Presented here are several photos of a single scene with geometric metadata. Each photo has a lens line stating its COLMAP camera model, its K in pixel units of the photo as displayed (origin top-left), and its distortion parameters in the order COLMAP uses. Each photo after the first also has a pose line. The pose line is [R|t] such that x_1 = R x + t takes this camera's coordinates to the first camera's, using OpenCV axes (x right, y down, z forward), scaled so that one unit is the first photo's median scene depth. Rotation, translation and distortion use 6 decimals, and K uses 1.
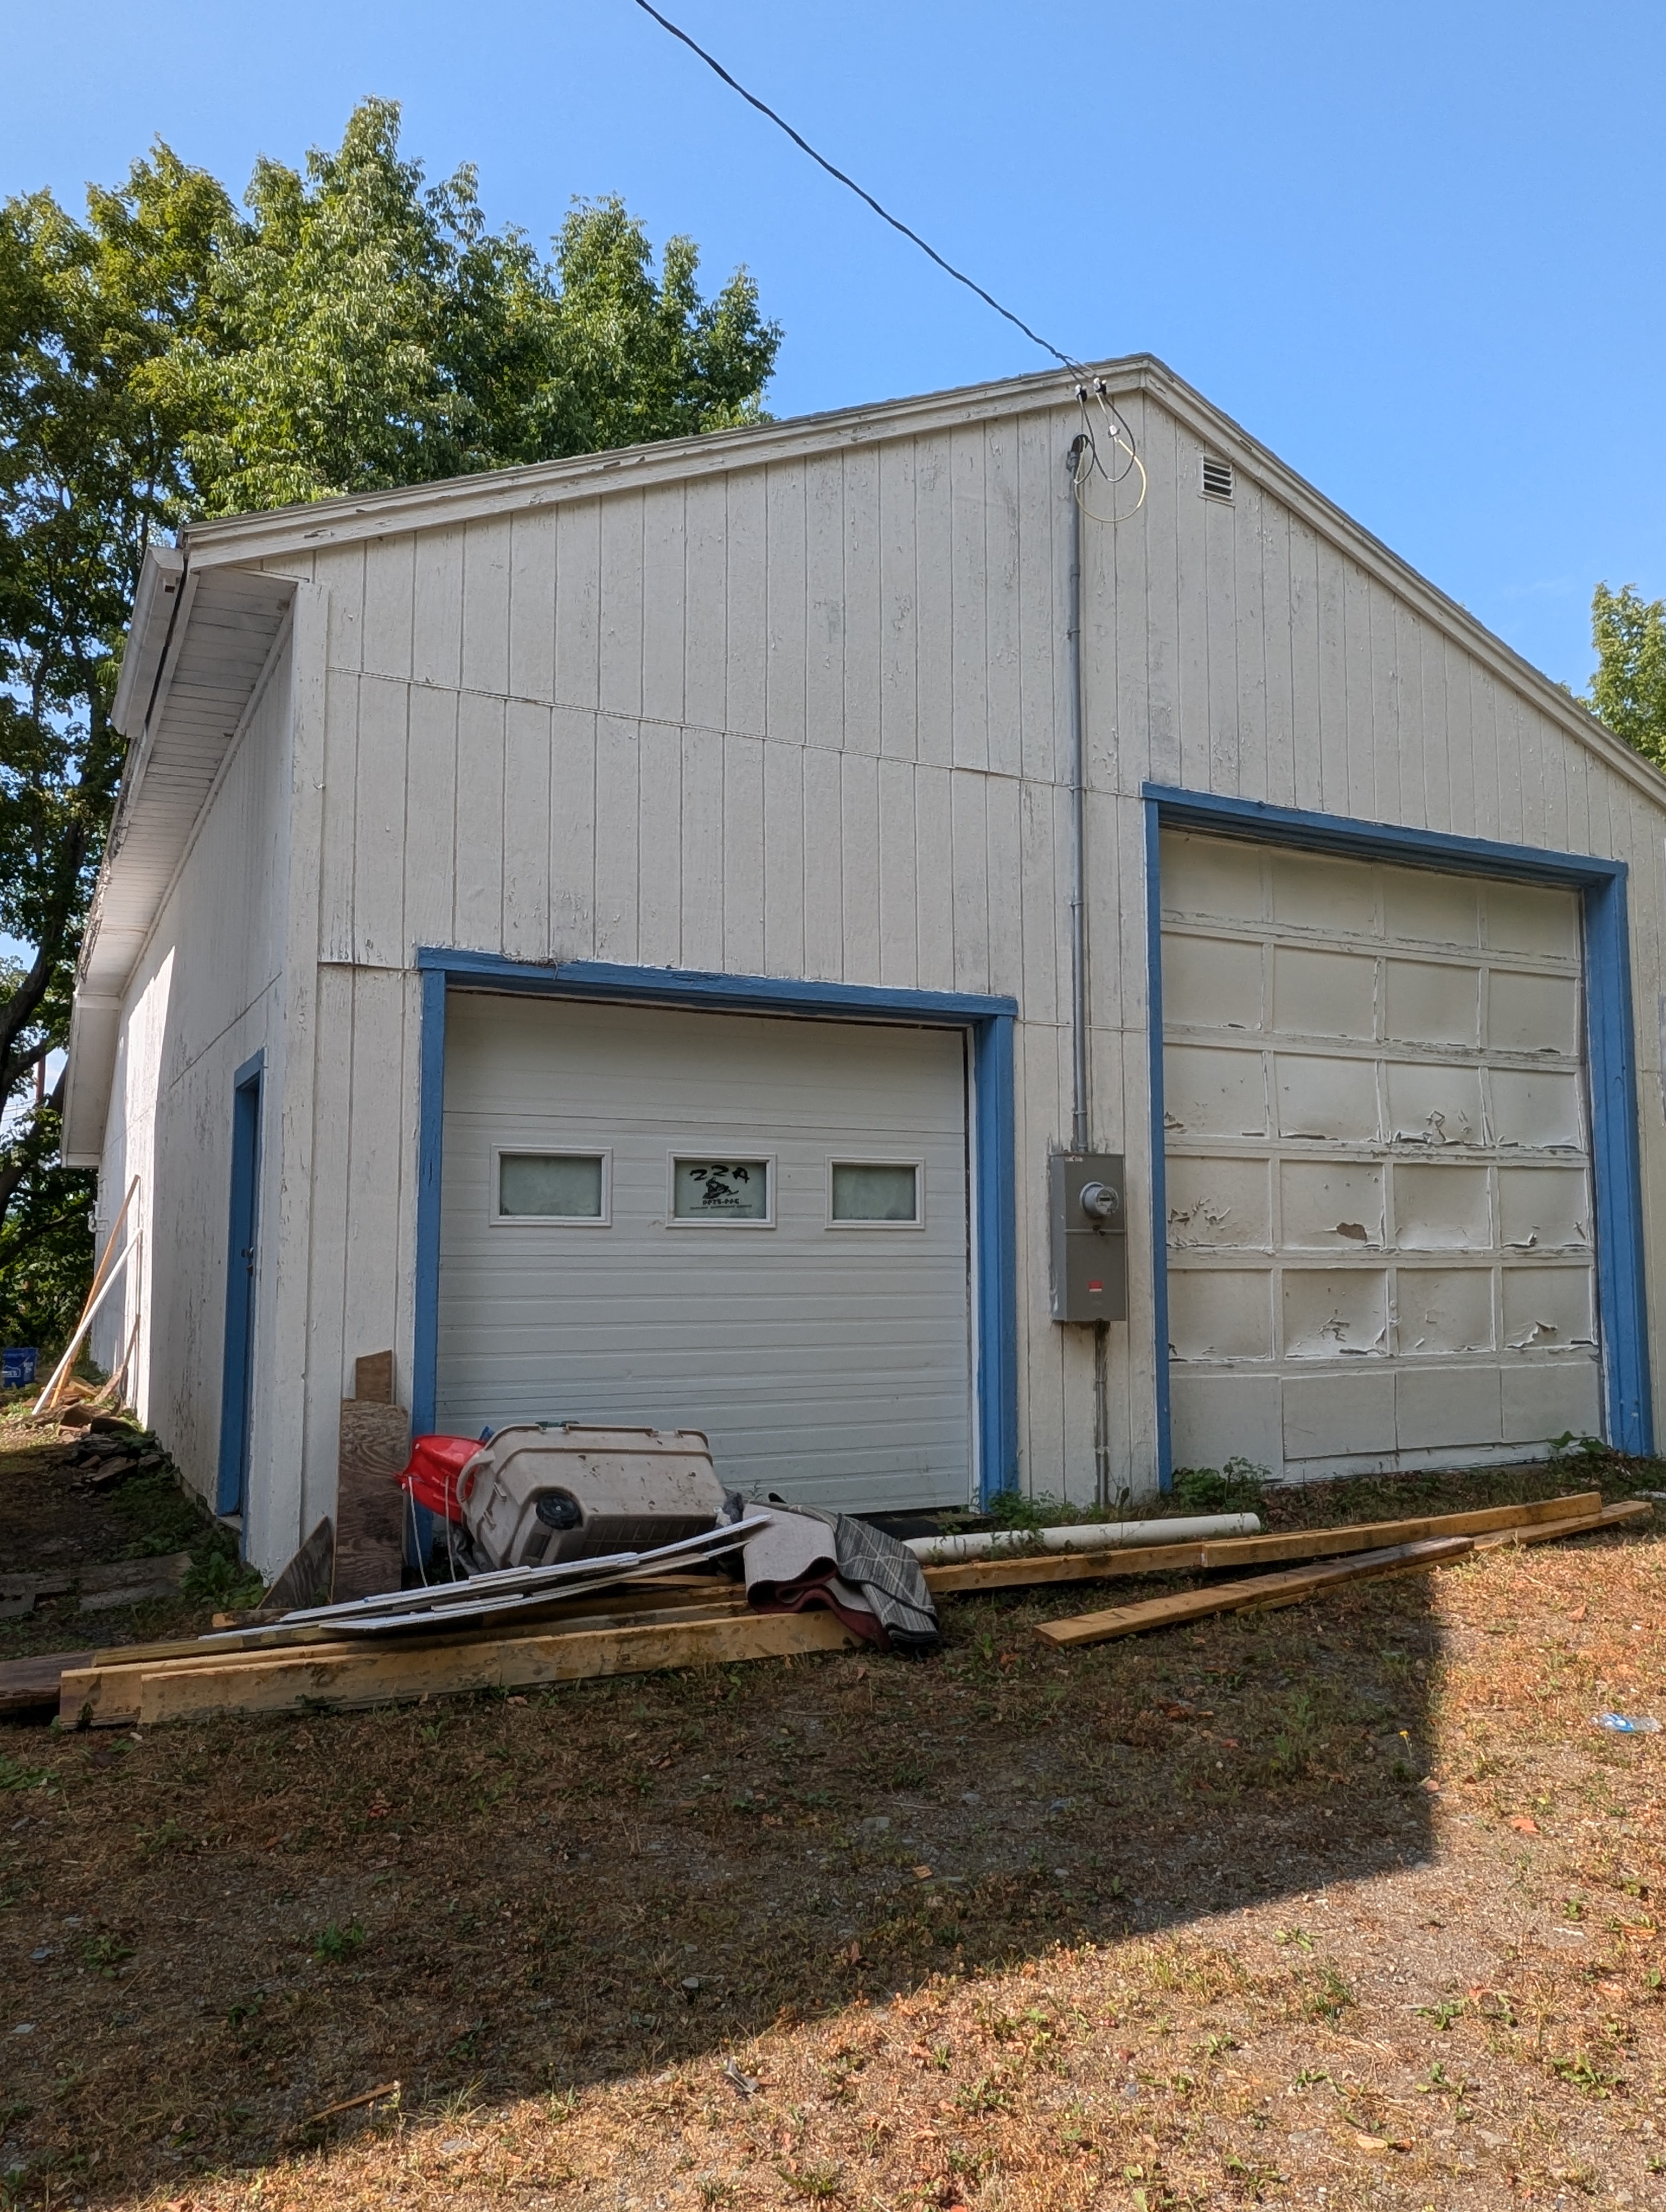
lens RADIAL K [[1604.3, 0, 819.9], [0, 1604.3, 1107.0], [0, 0, 1]] dist [0.006359, -0.006449]
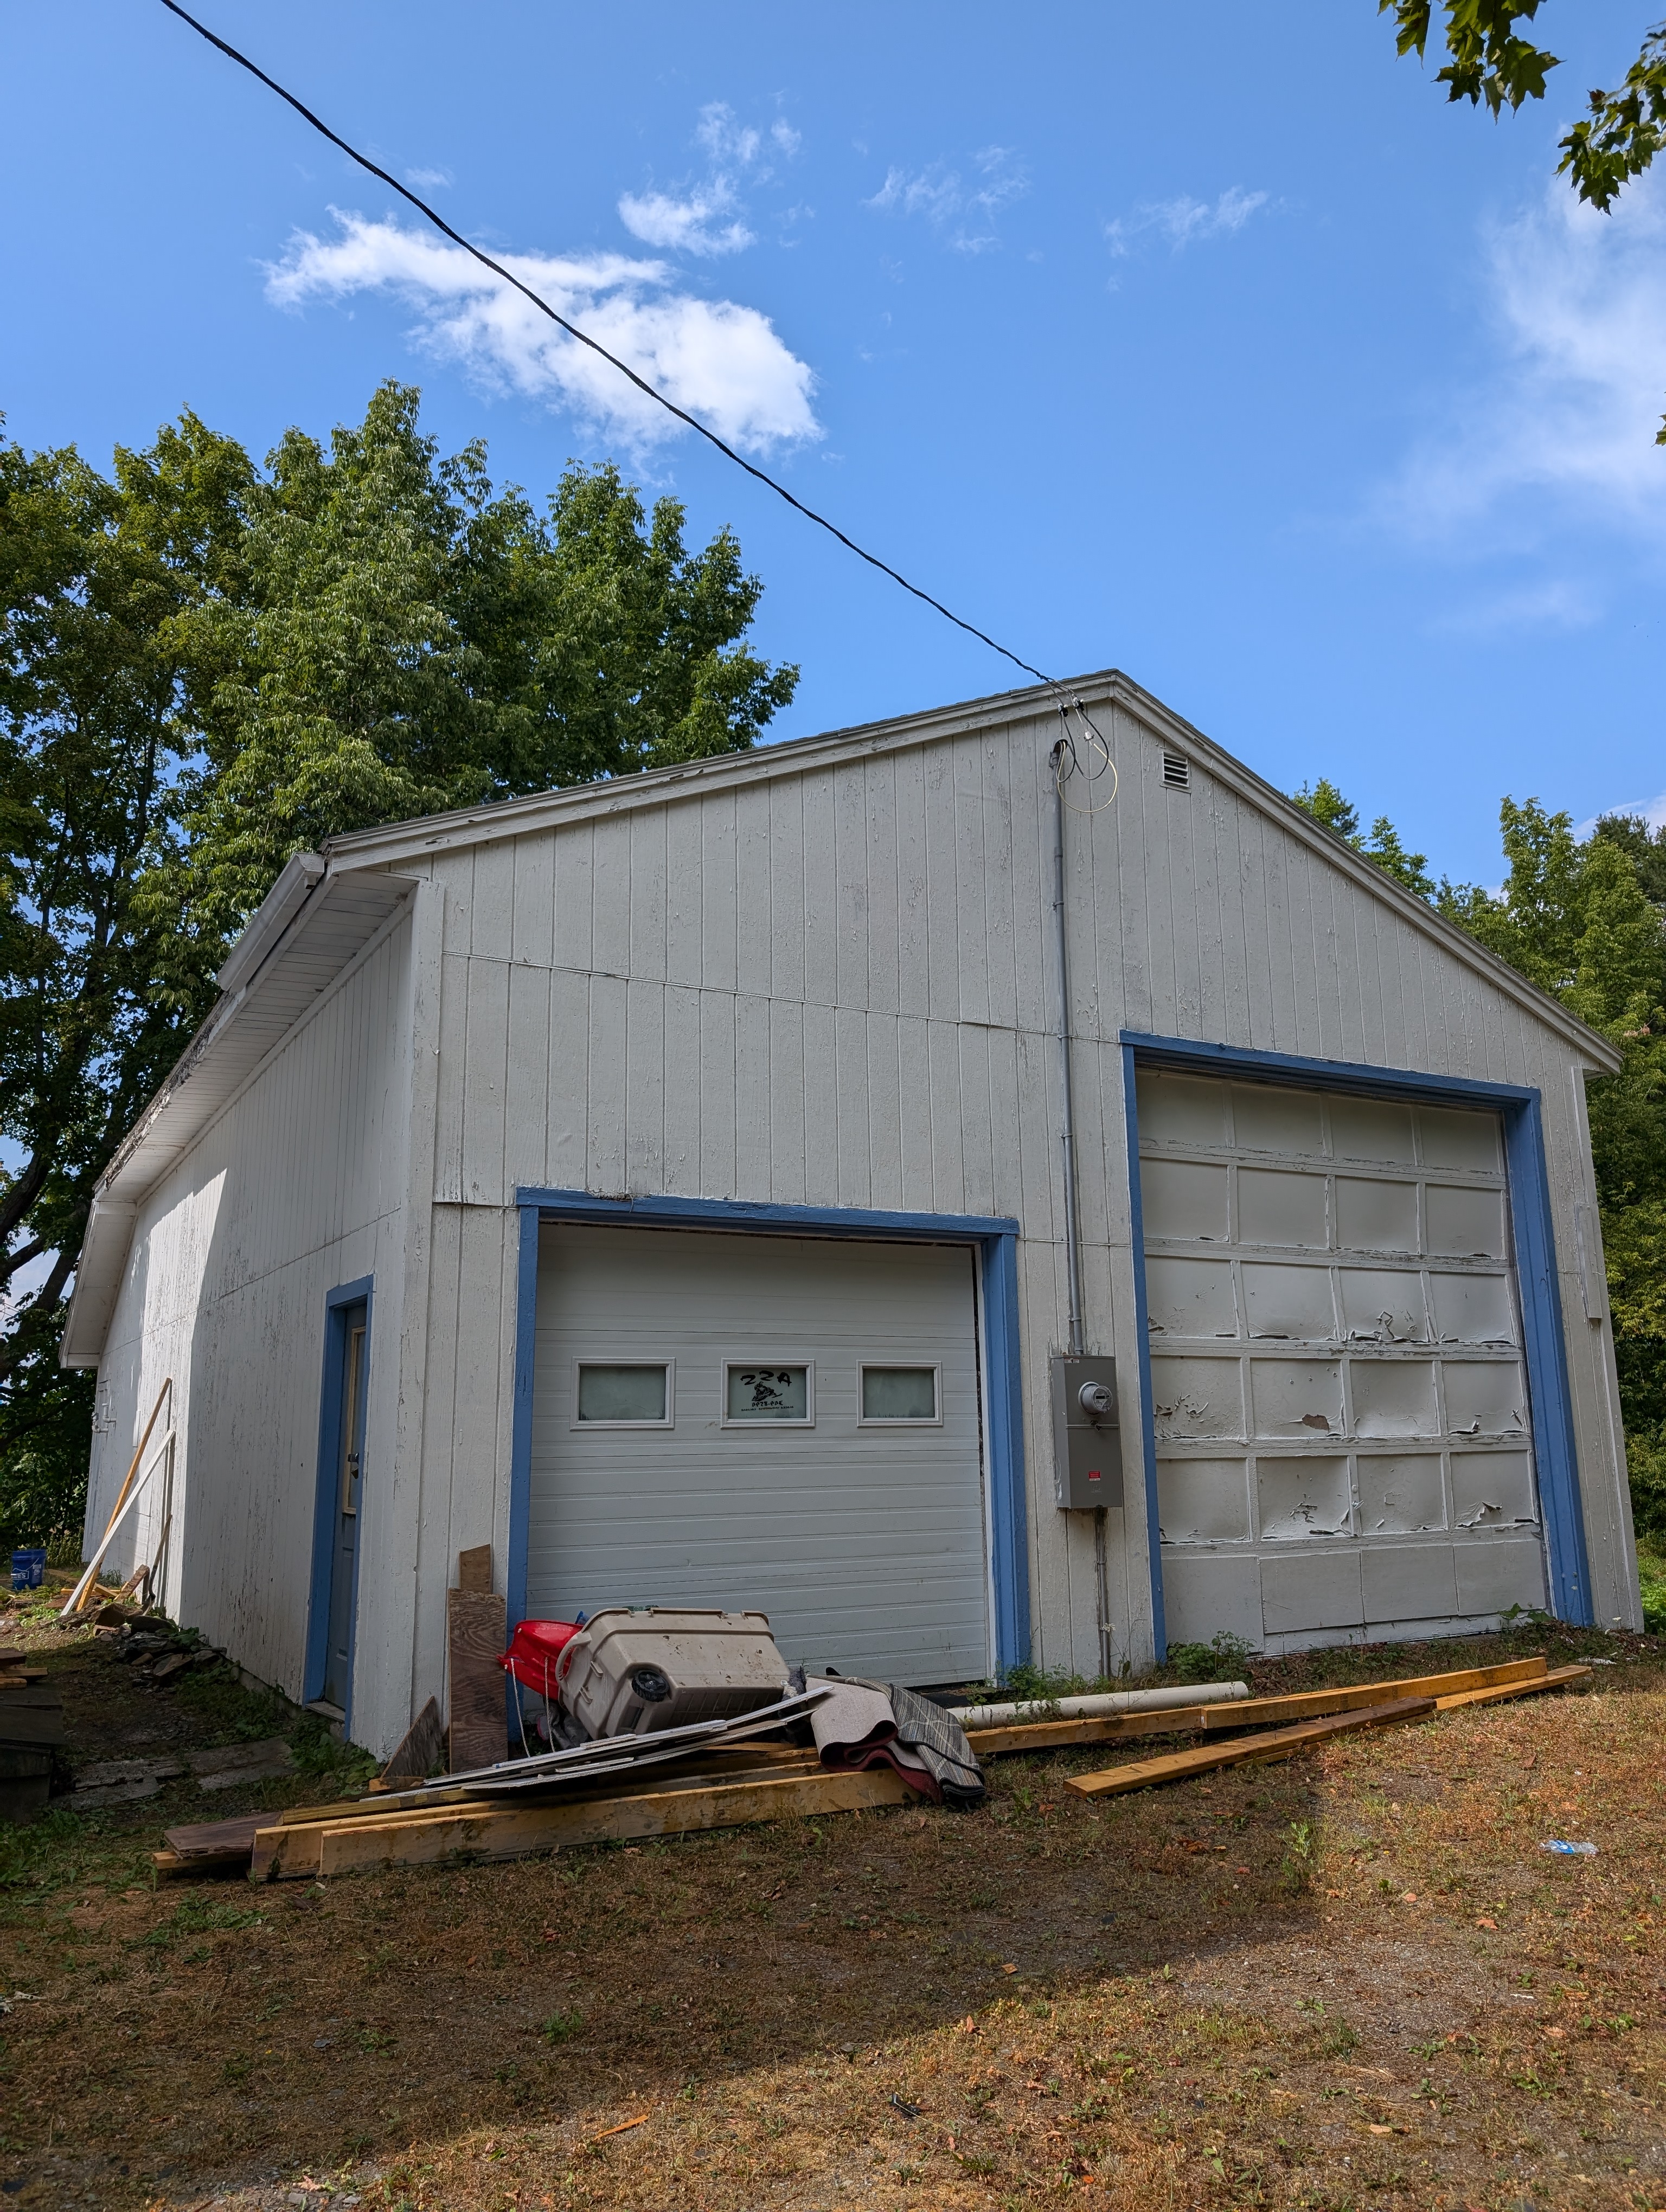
lens RADIAL K [[1584.7, 0, 848.5], [0, 1584.7, 1112.3], [0, 0, 1]] dist [0.025350, -0.022607]
pose [[0.998968, -0.003766, 0.045254, -0.052210], [0.008778, 0.993772, -0.111082, -0.020360], [-0.044554, 0.111365, 0.992780, -0.132489]]
